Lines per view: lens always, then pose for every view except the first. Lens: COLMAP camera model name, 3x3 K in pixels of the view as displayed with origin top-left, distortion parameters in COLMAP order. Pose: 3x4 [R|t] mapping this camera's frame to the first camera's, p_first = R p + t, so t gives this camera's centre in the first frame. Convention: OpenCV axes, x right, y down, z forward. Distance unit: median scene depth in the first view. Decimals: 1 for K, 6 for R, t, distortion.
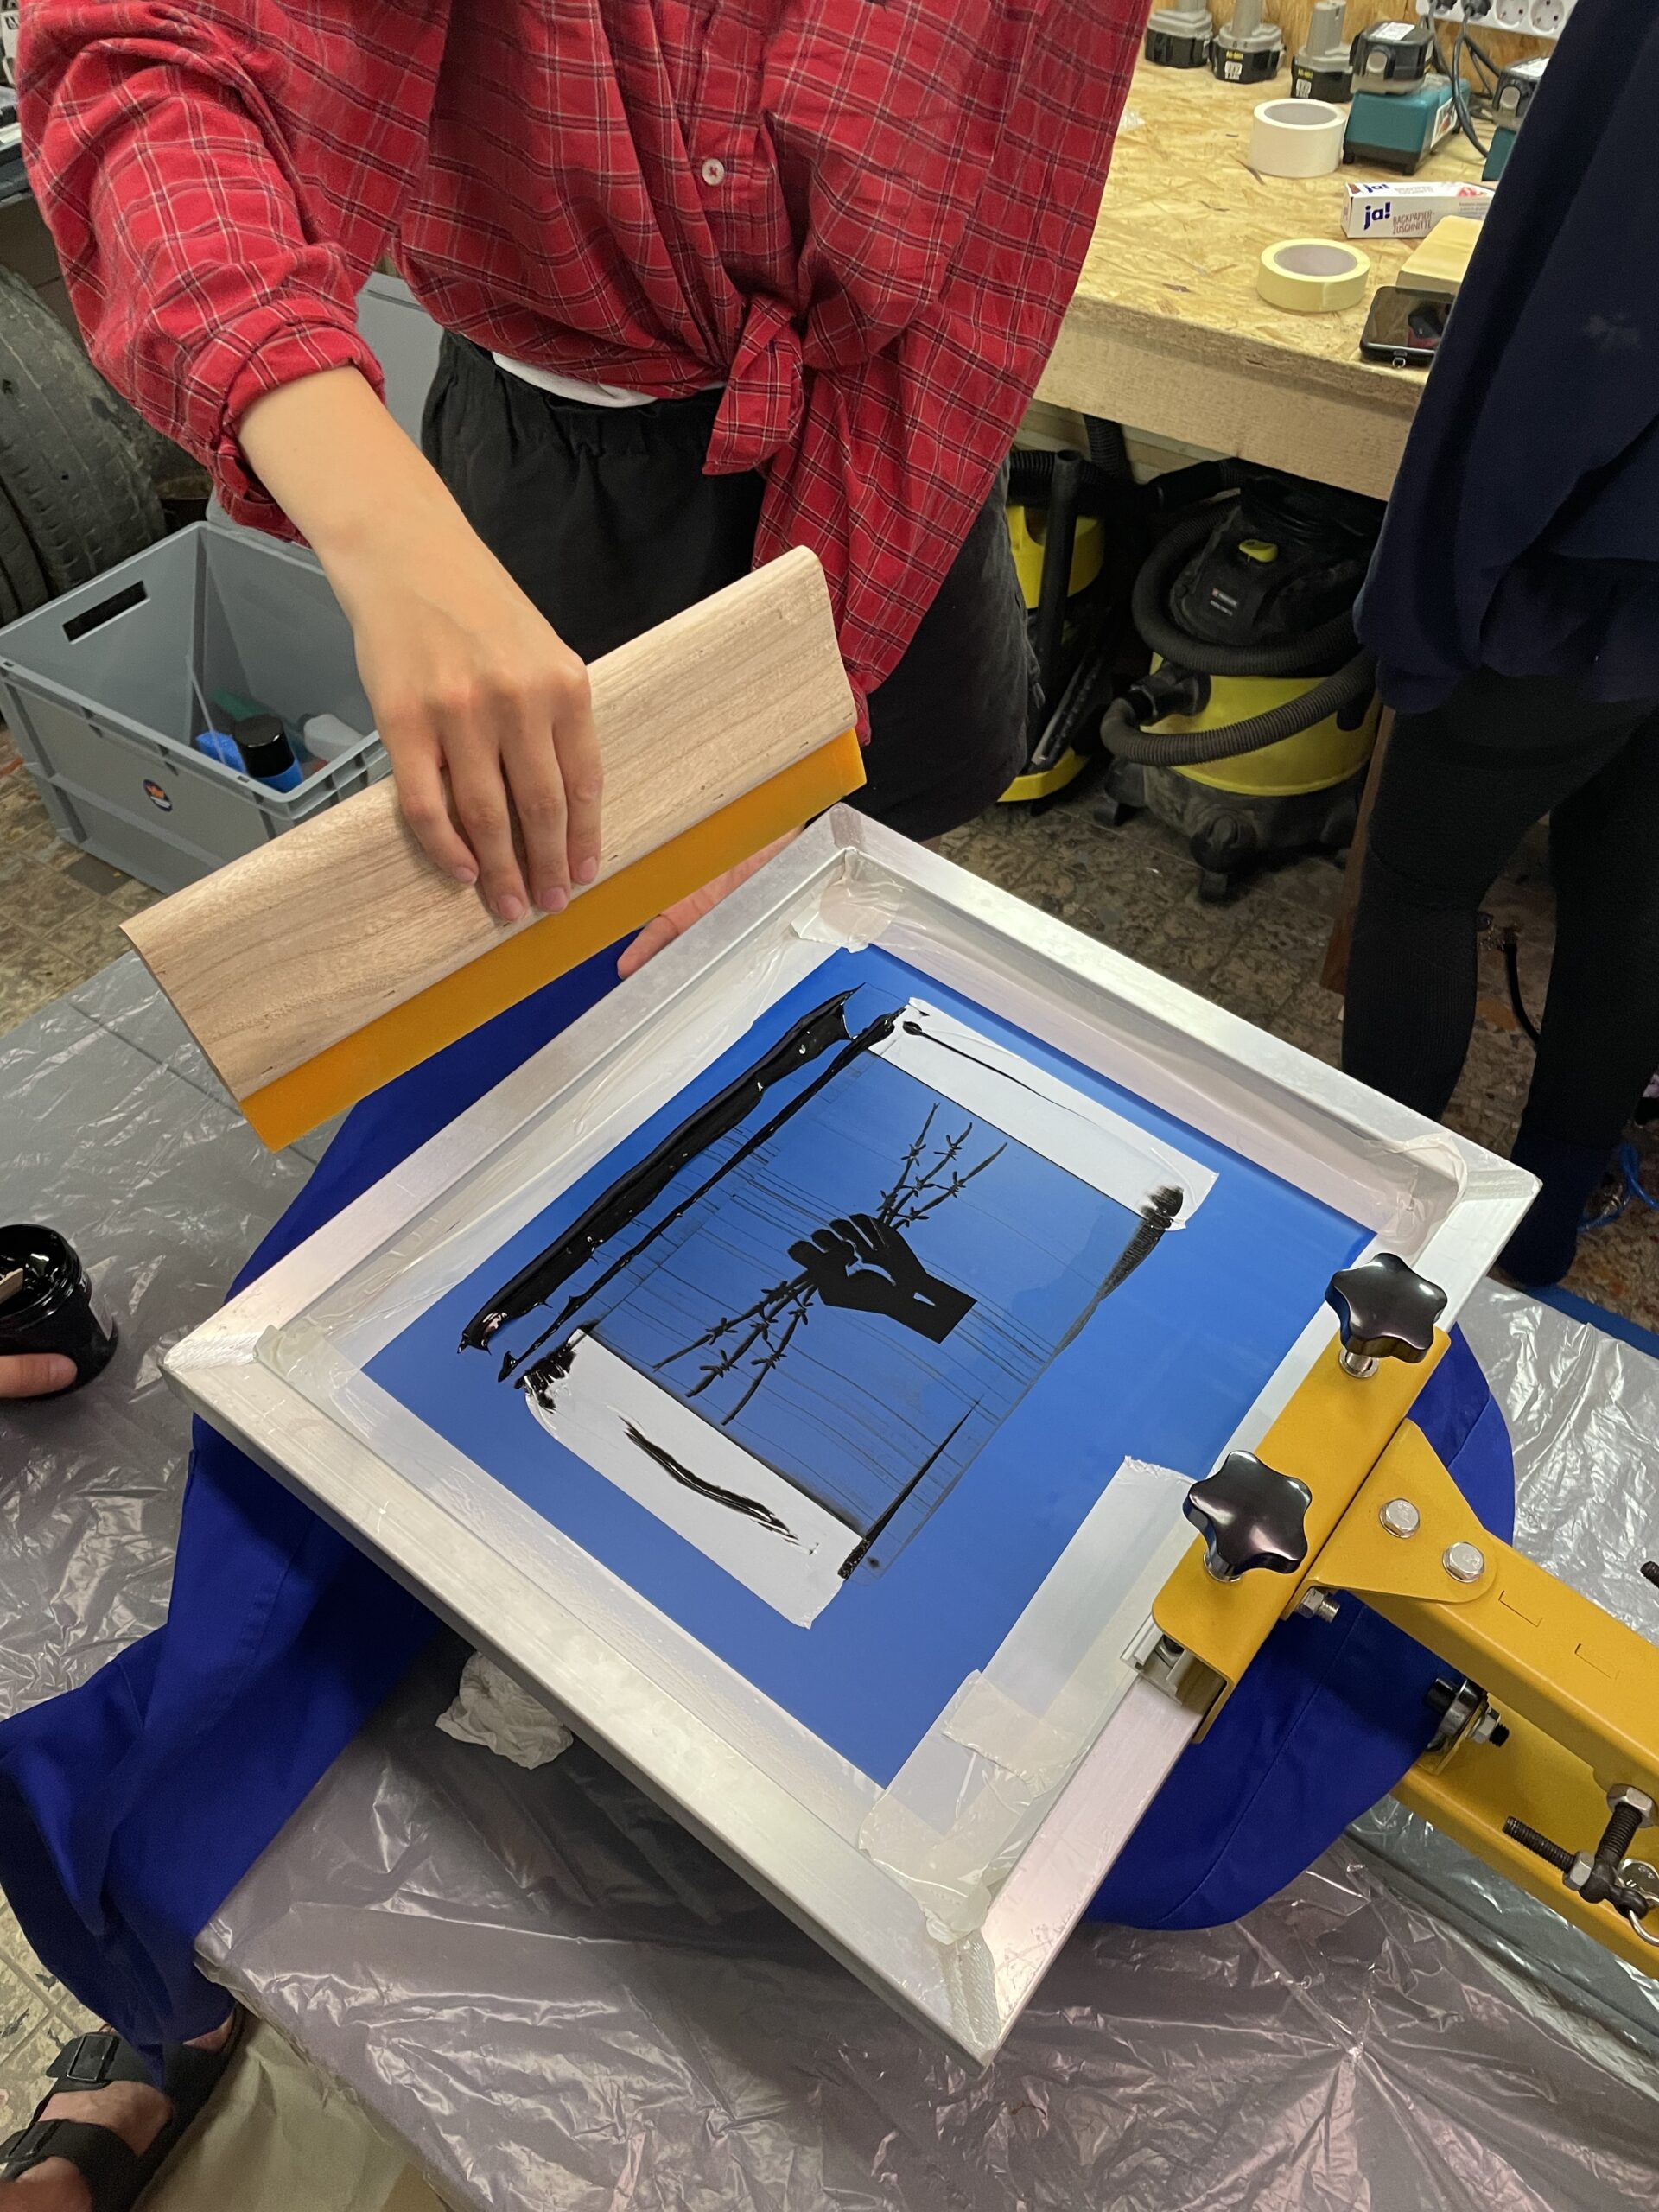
lens RADIAL K [[1689.7, 0, 833.8], [0, 1689.7, 1104.1], [0, 0, 1]] dist [-0.007210, -0.010934]
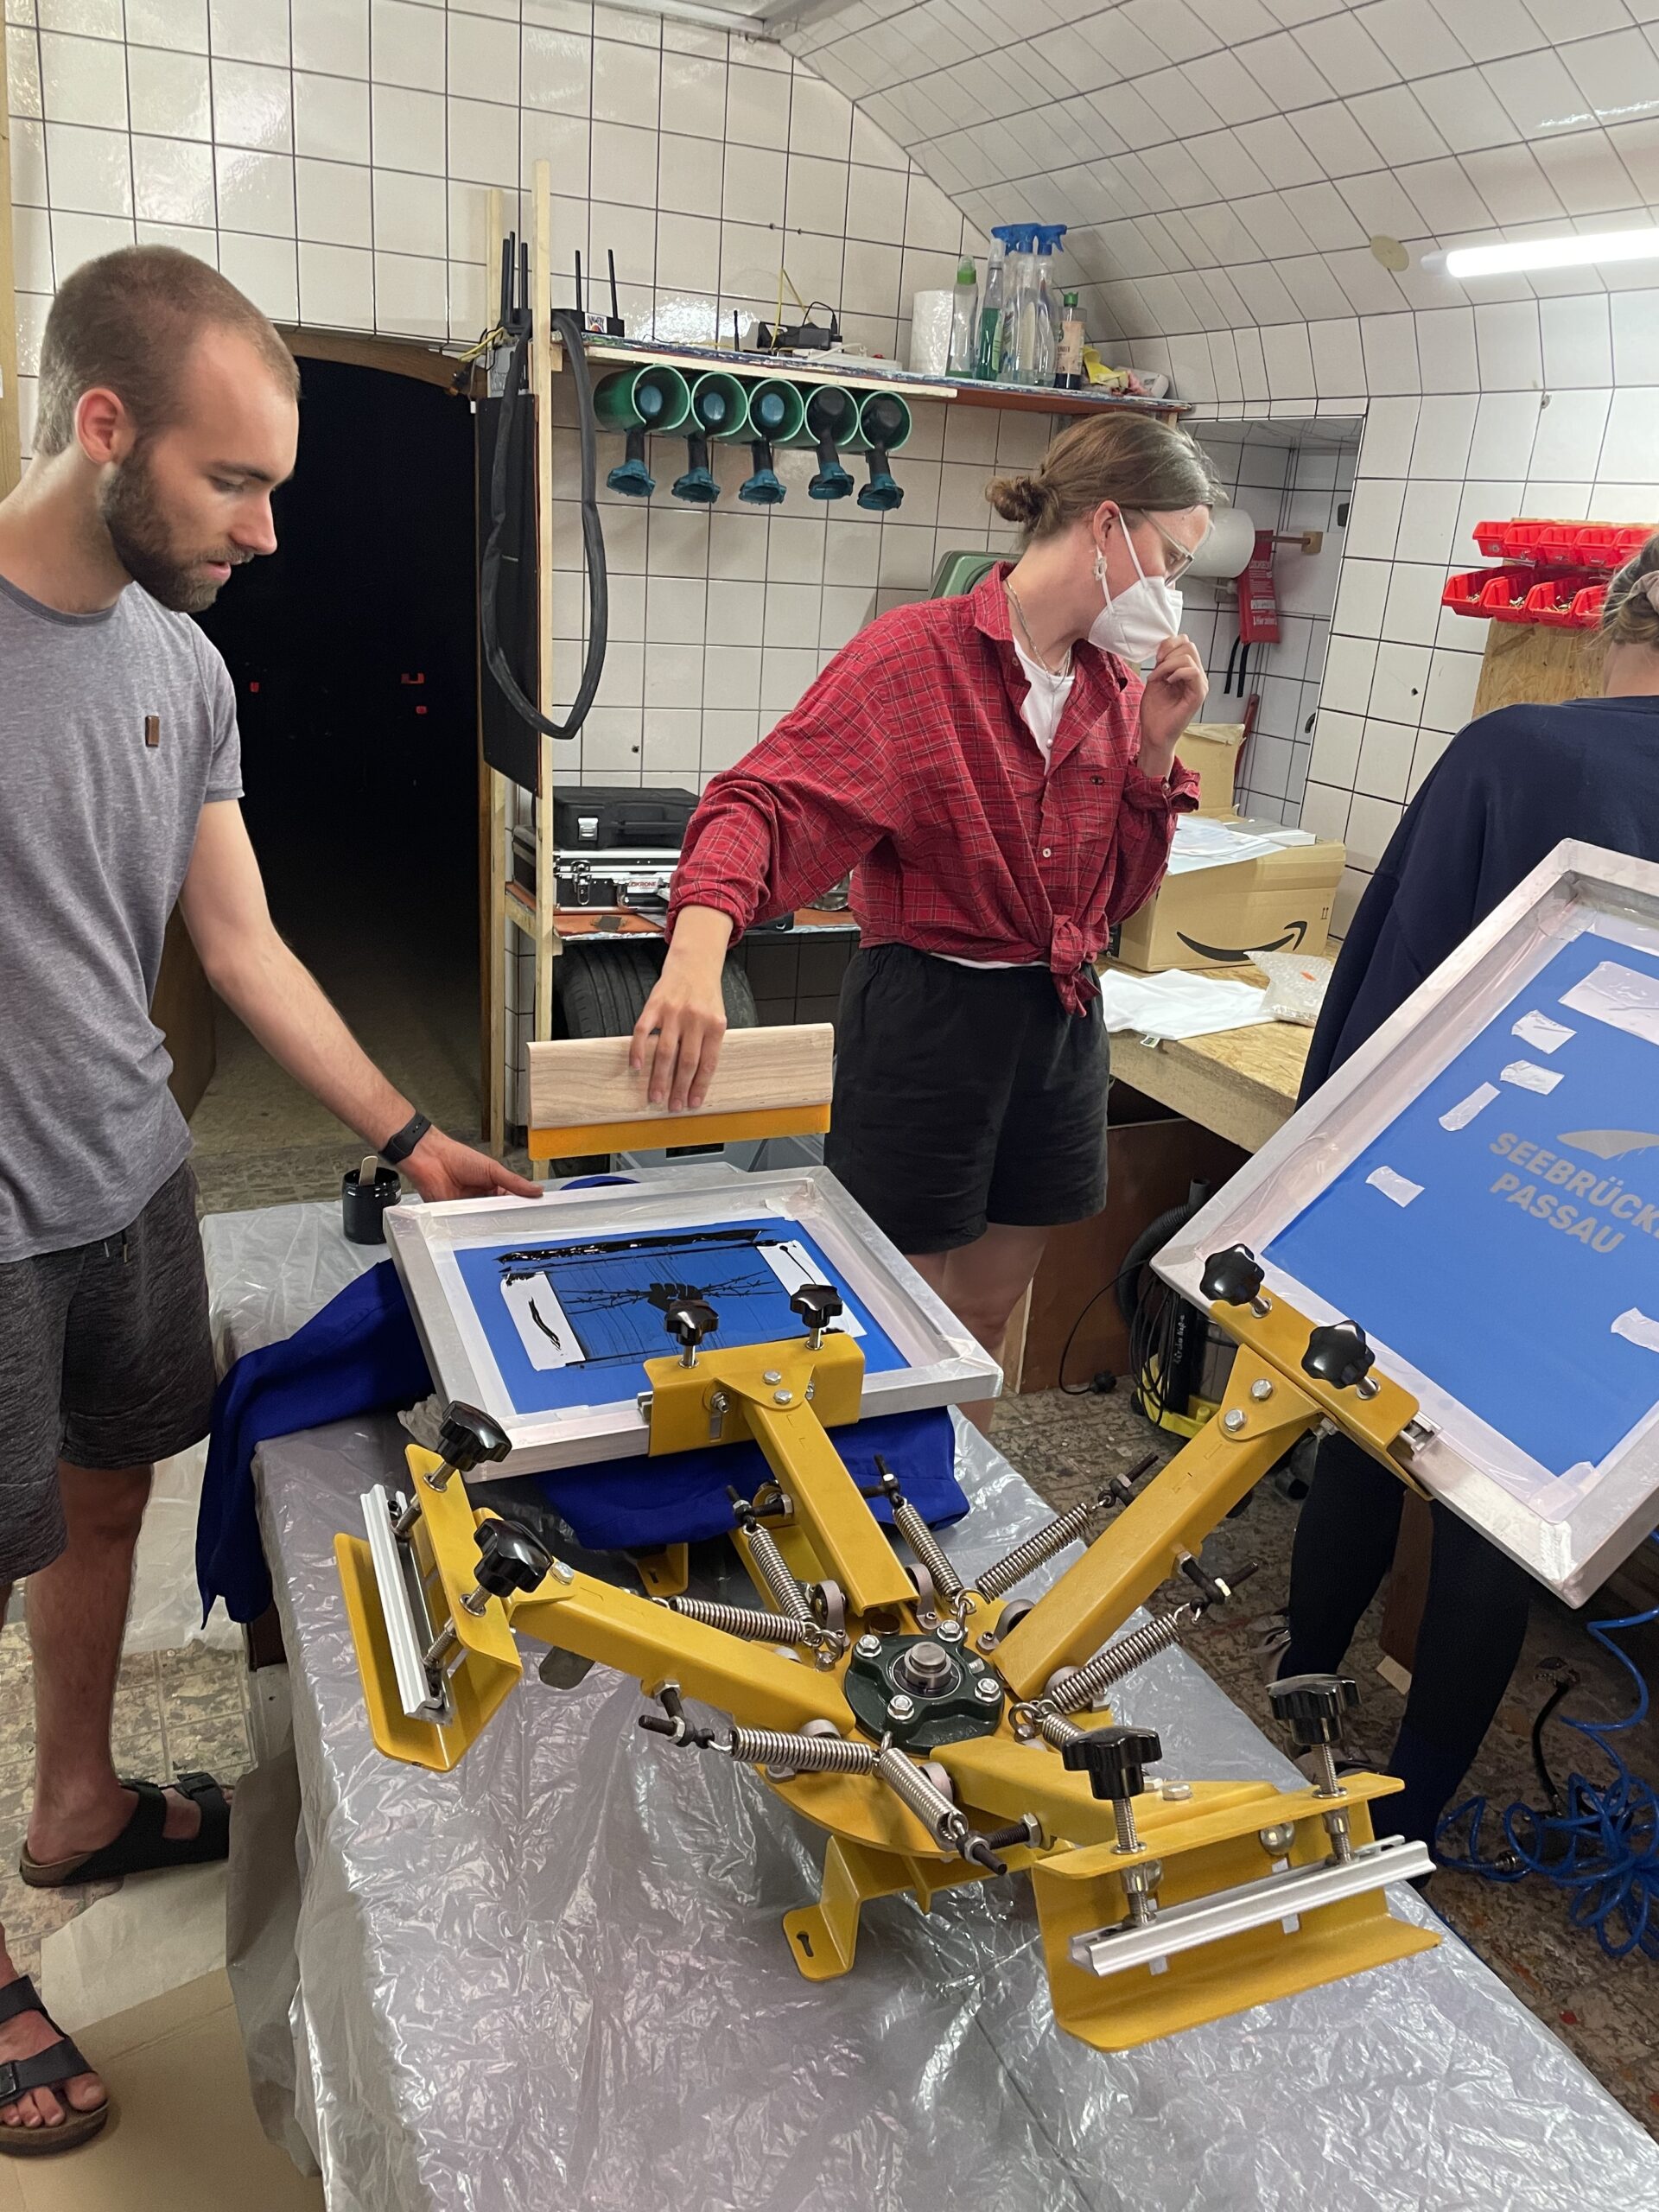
lens RADIAL K [[1689.7, 0, 831.3], [0, 1689.7, 1101.9], [0, 0, 1]] dist [-0.007210, -0.010934]
pose [[0.866449, 0.265997, -0.422508, 1.022142], [-0.425469, 0.836180, -0.346090, 0.544660], [0.261234, 0.479633, 0.837681, -0.808132]]
